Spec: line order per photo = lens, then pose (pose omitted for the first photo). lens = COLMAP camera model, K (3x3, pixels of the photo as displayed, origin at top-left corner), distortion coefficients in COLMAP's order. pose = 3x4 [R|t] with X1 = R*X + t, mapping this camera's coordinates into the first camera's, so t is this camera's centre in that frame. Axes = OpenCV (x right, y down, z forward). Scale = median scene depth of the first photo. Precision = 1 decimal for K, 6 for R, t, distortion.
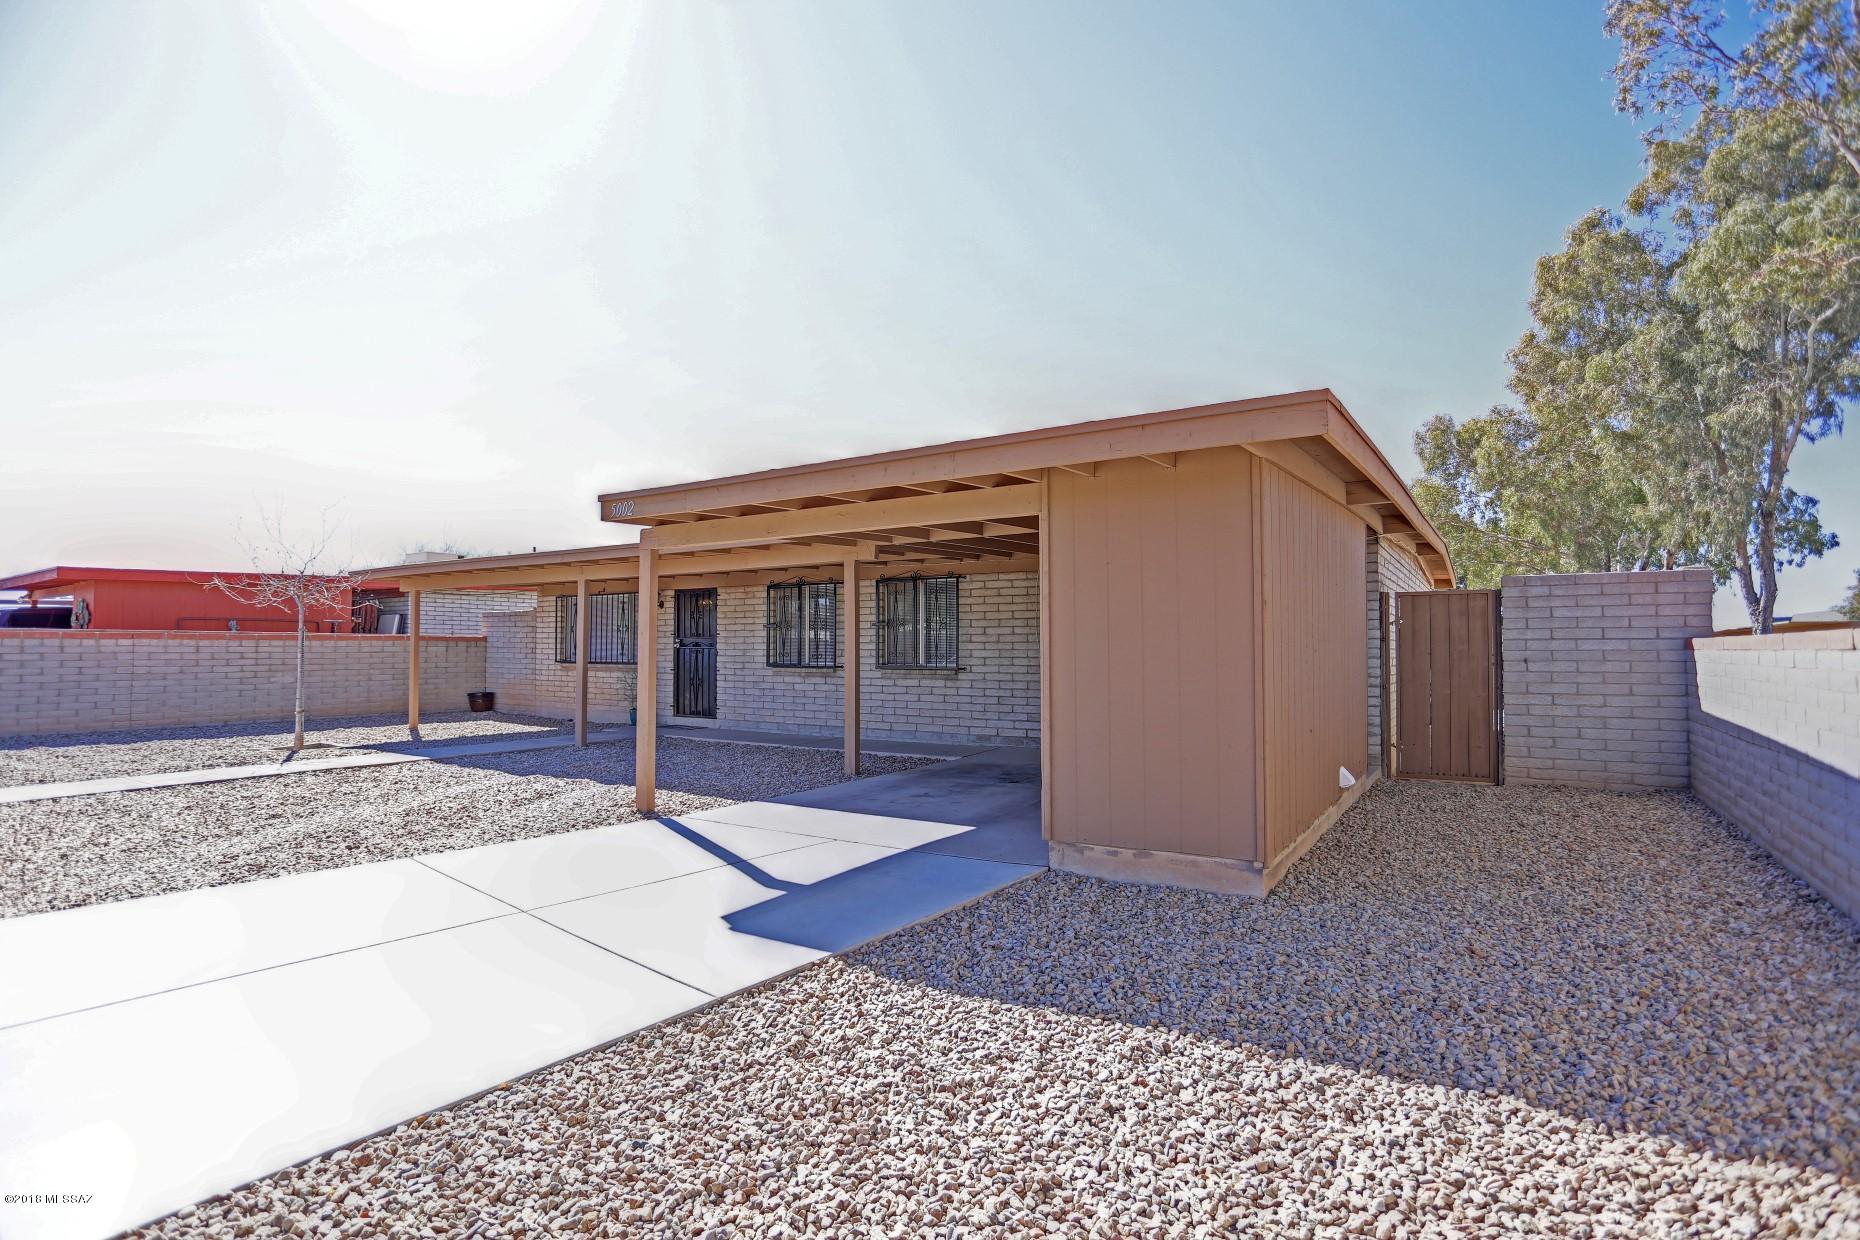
lens RADIAL K [[899.1, 0, 930.0], [0, 899.1, 620.0], [0, 0, 1]] dist [-0.077966, 0.034110]
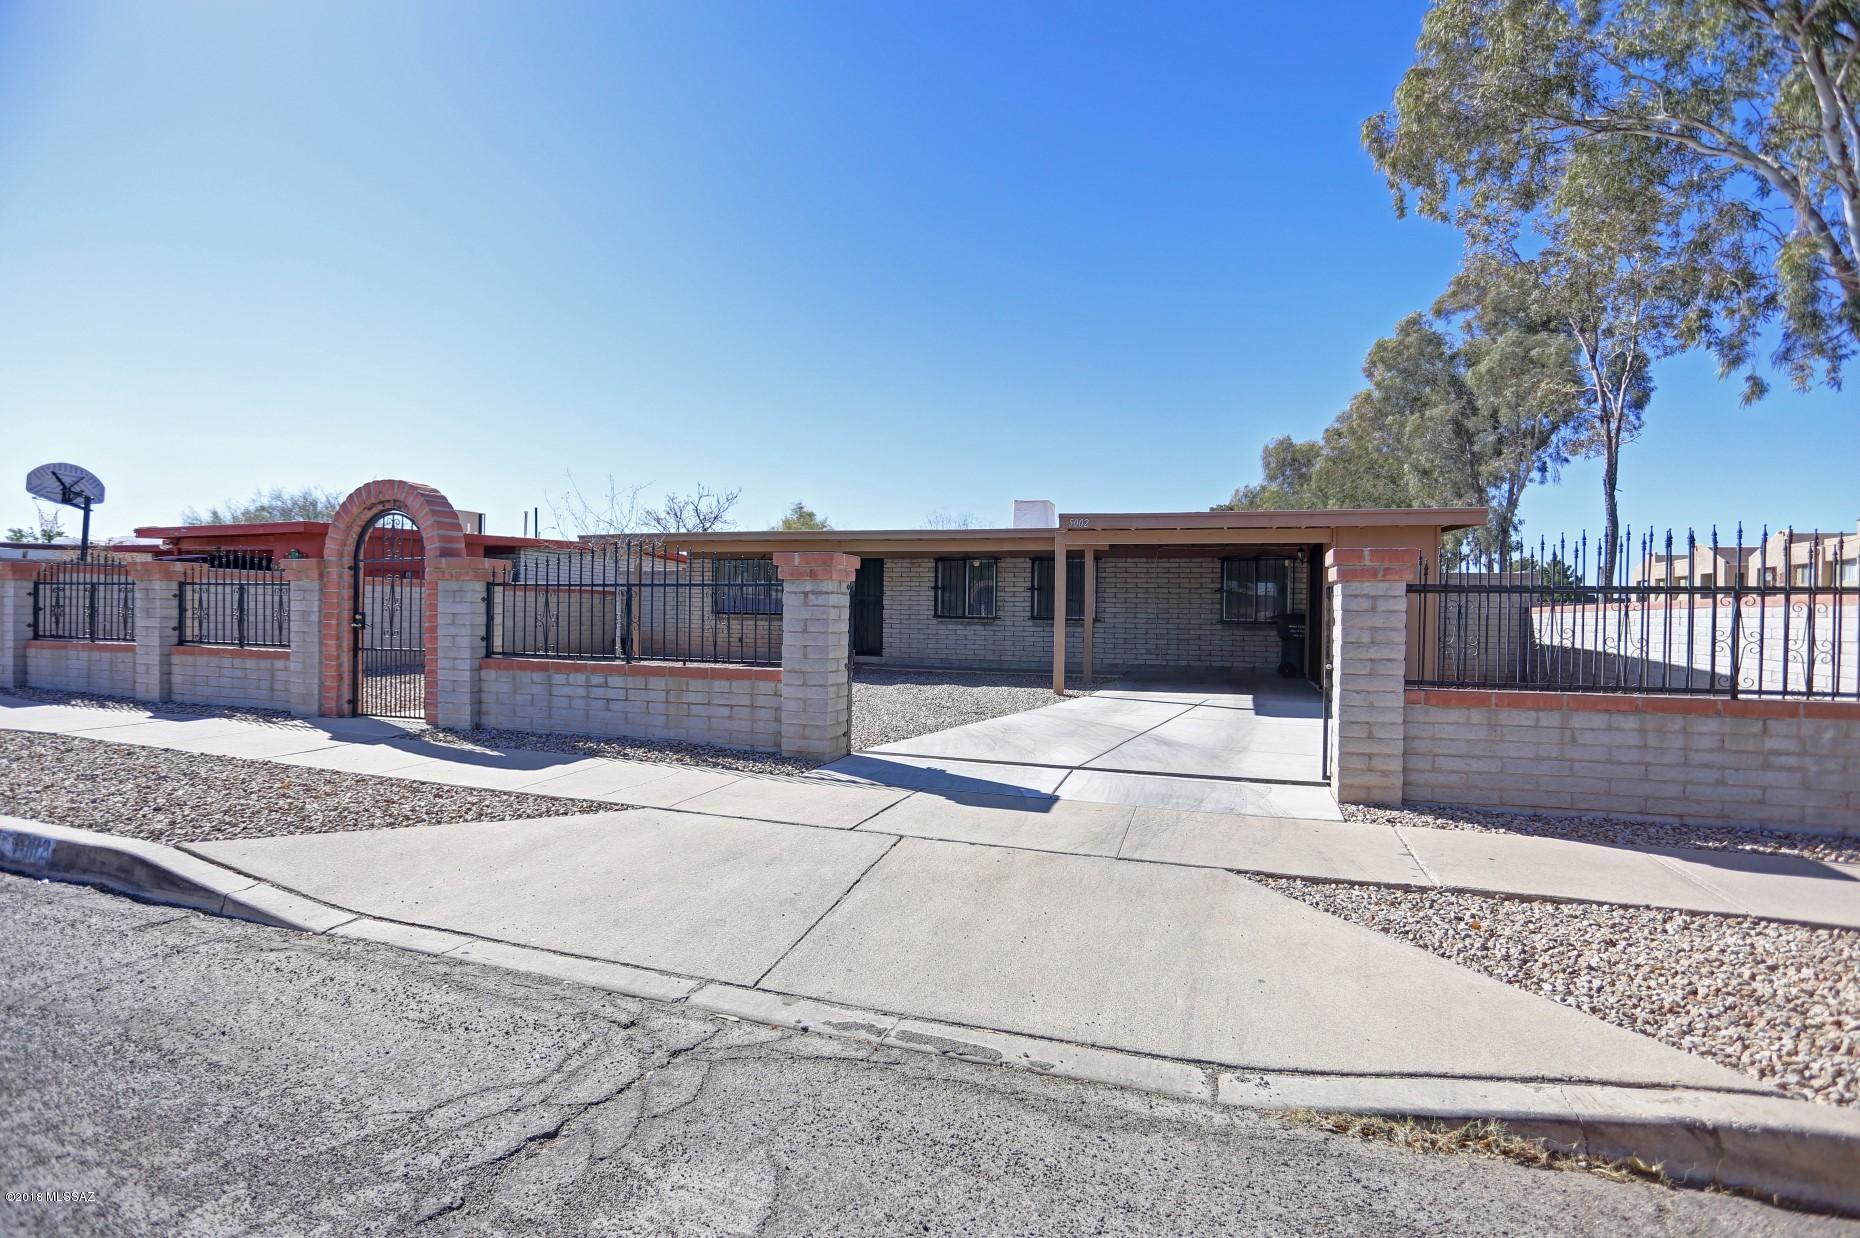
lens RADIAL K [[899.1, 0, 930.0], [0, 899.1, 619.0], [0, 0, 1]] dist [-0.077966, 0.034110]
pose [[0.969374, 0.016117, 0.245061, -0.501774], [-0.024868, 0.999157, 0.032654, 0.008396], [-0.244328, -0.037748, 0.968958, -0.323898]]
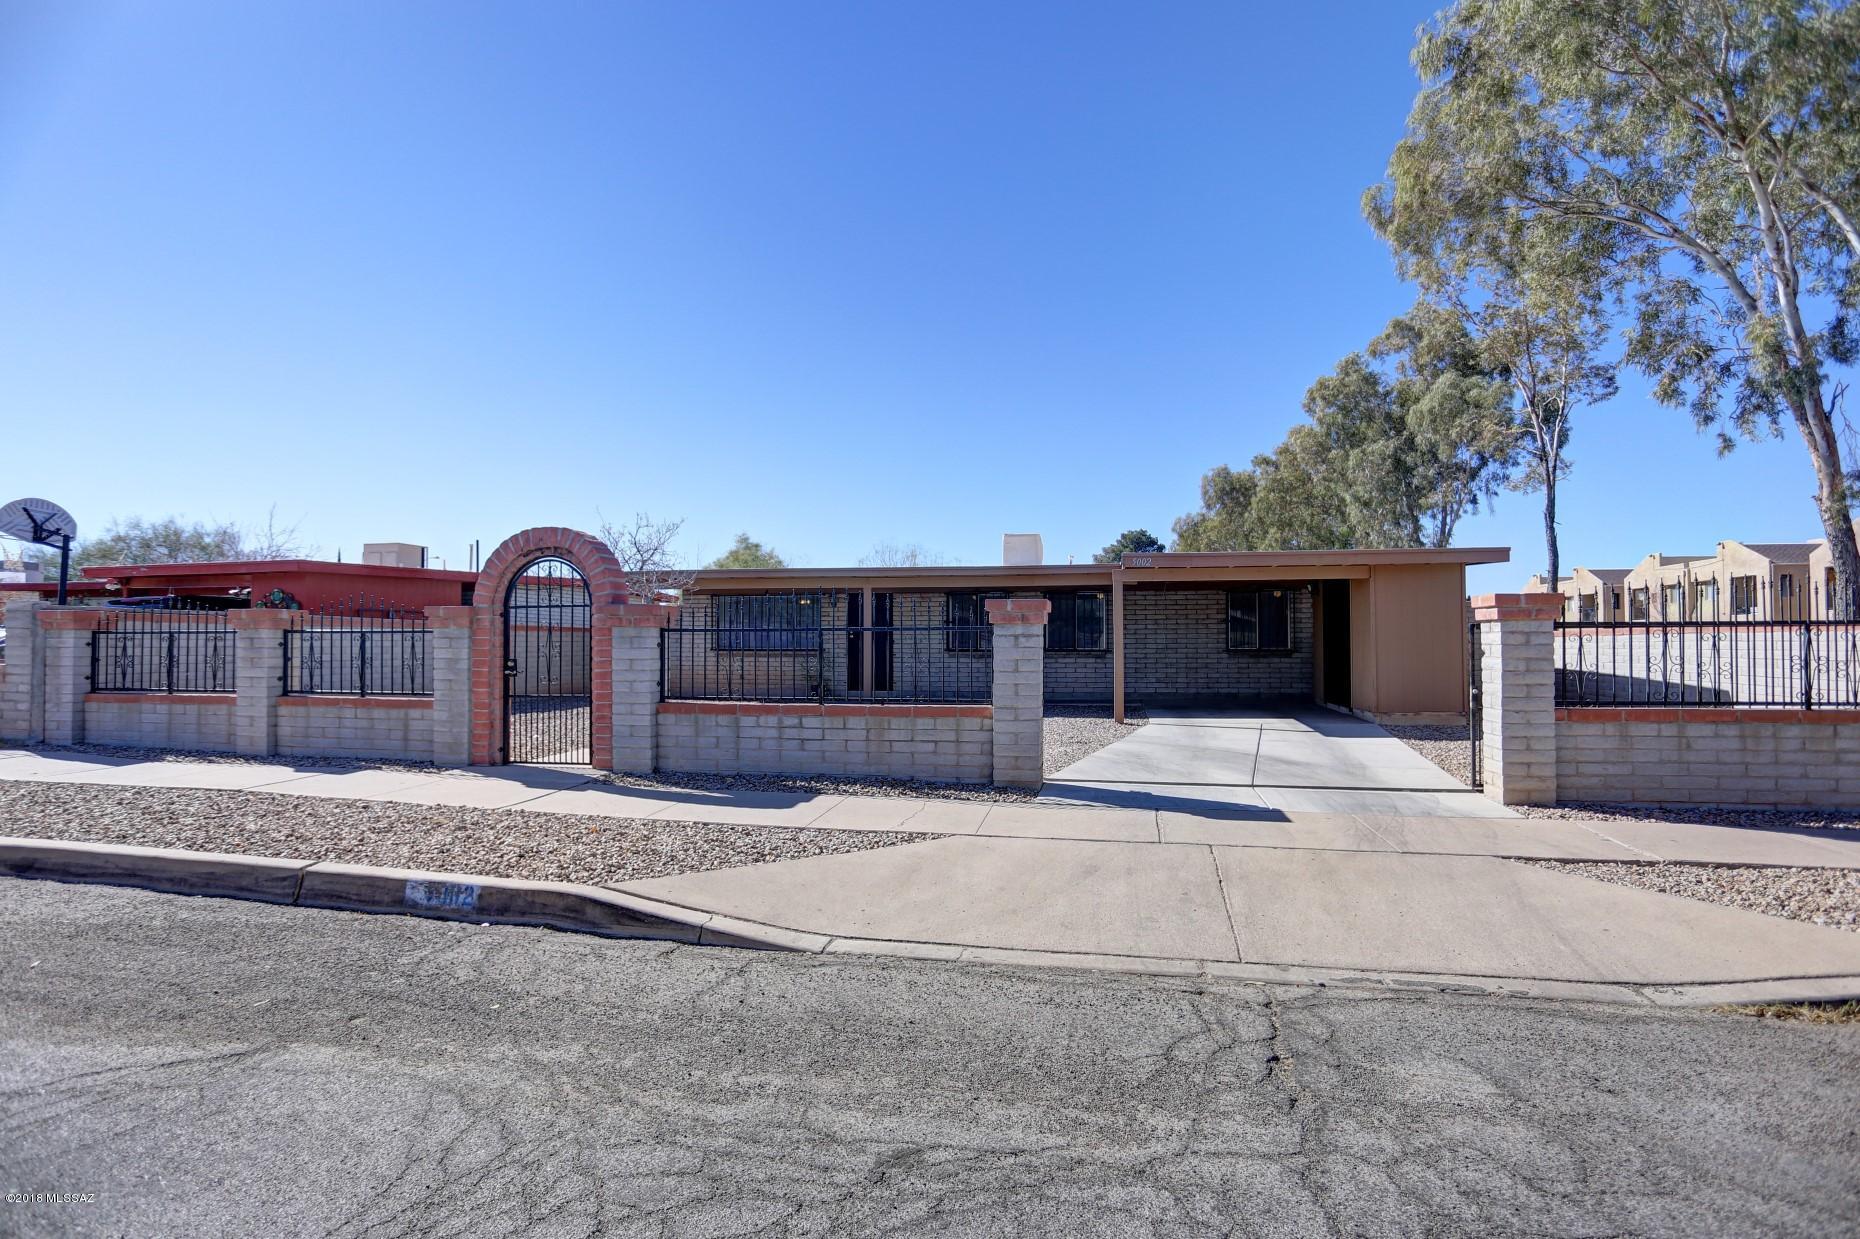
lens RADIAL K [[933.0, 0, 930.0], [0, 933.0, 619.5], [0, 0, 1]] dist [-0.069858, 0.030615]
pose [[0.933758, 0.010981, 0.357736, -0.691970], [-0.011494, 0.999934, -0.000692, 0.003255], [-0.357720, -0.003466, 0.933823, -0.334250]]
